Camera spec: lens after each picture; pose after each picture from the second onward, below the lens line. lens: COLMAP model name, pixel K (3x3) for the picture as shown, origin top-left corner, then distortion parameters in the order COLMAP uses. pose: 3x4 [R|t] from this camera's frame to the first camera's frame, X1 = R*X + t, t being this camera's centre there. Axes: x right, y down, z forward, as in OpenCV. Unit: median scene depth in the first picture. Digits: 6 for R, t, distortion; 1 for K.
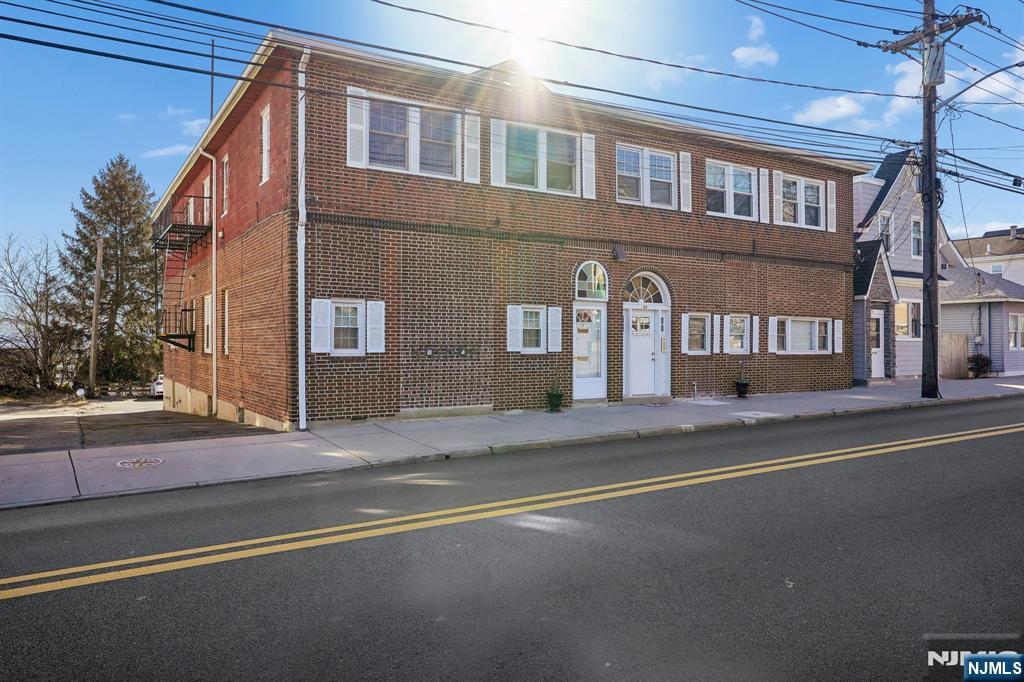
lens RADIAL K [[730.9, 0, 513.2], [0, 730.9, 335.7], [0, 0, 1]] dist [0.000944, 0.000277]
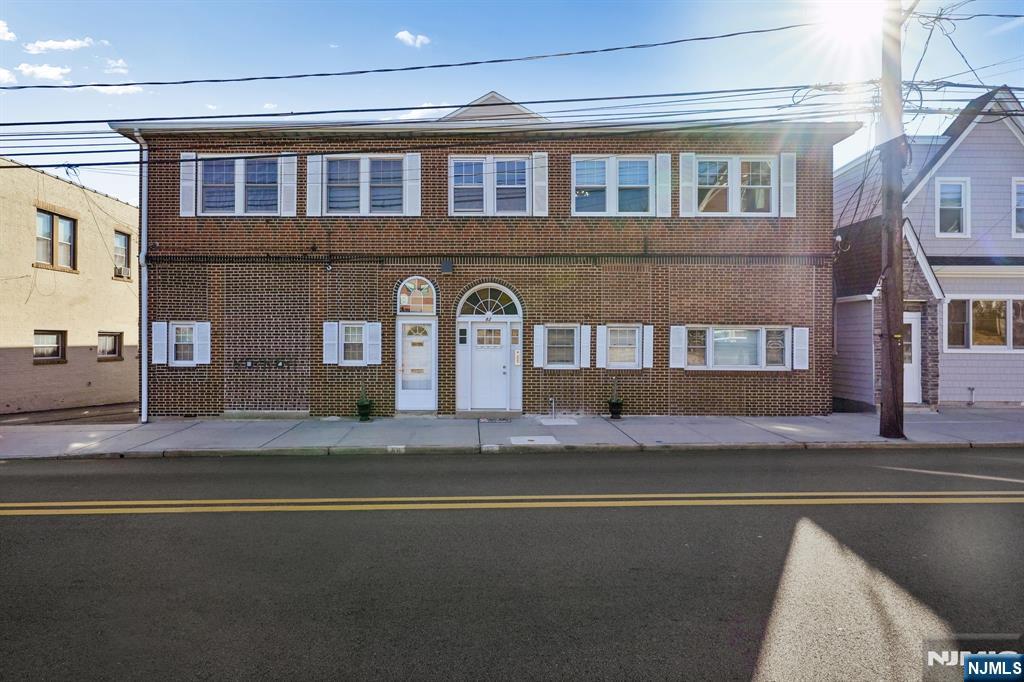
lens RADIAL K [[543.6, 0, 510.5], [0, 543.6, 346.7], [0, 0, 1]] dist [0.005327, 0.000259]
pose [[0.839485, -0.003765, -0.543370, 0.623738], [0.004673, 0.999989, 0.000290, -0.002986], [0.543363, -0.002783, 0.839493, 0.423078]]
